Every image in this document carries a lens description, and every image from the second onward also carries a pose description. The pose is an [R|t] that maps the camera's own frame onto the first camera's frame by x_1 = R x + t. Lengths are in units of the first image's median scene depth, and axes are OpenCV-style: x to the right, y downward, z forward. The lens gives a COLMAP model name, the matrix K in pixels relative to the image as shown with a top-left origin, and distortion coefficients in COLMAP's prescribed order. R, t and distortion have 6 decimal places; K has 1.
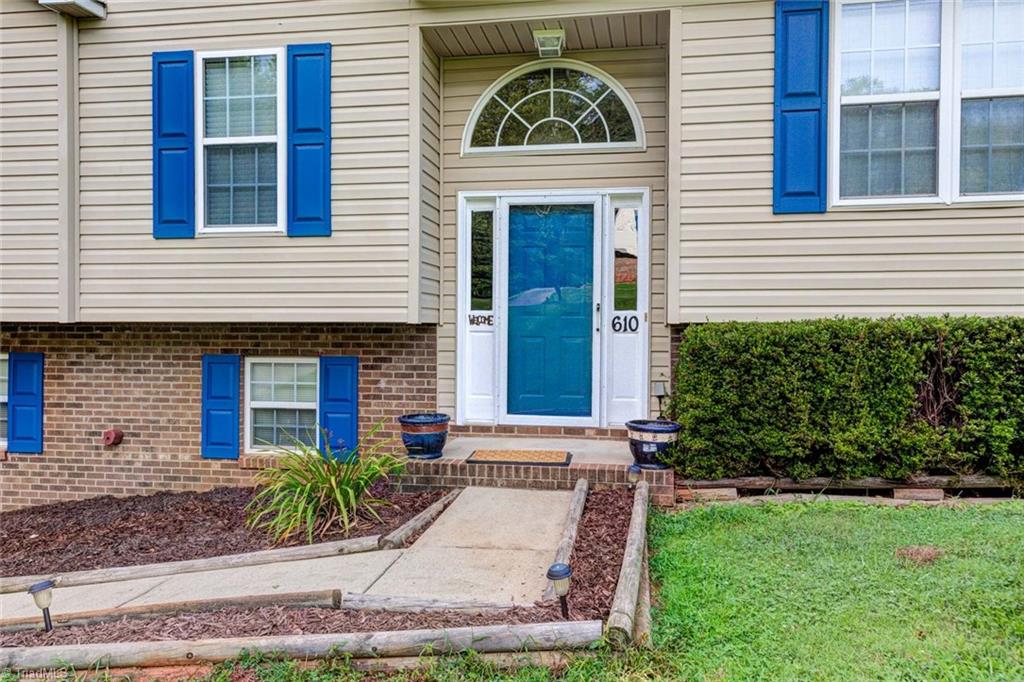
lens RADIAL K [[735.1, 0, 512.7], [0, 735.1, 346.3], [0, 0, 1]] dist [0.025724, 0.001174]
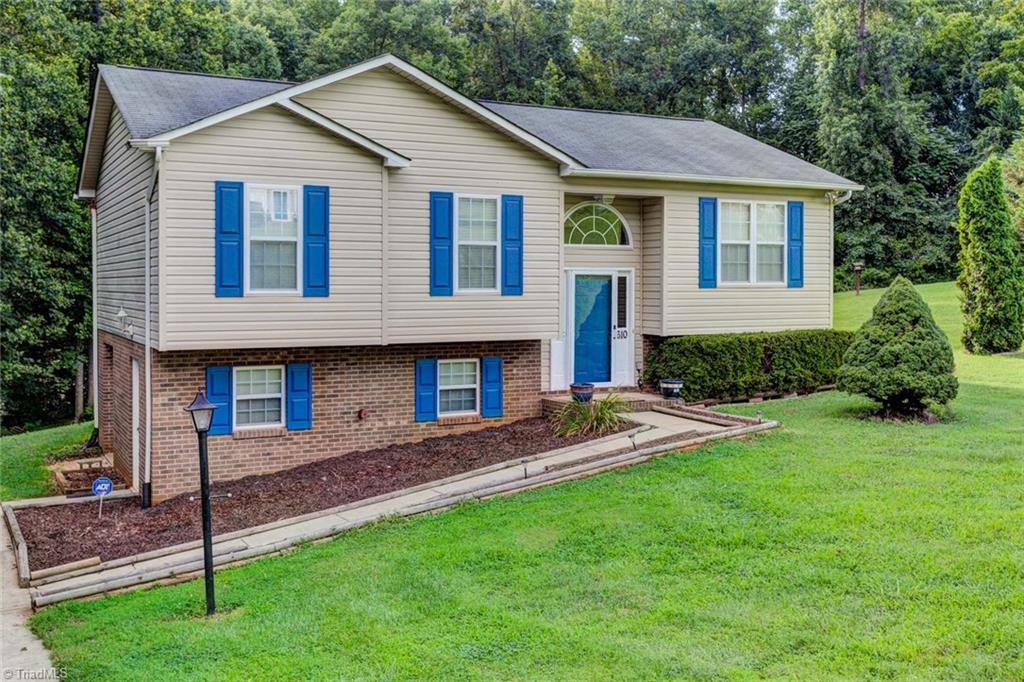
lens RADIAL K [[1038.6, 0, 512.0], [0, 1038.6, 341.0], [0, 0, 1]] dist [-0.000739, -0.000035]
pose [[0.798830, -0.036416, 0.600453, -1.661404], [0.016189, 0.999106, 0.039057, -0.119447], [-0.601338, -0.021479, 0.798706, -1.003672]]
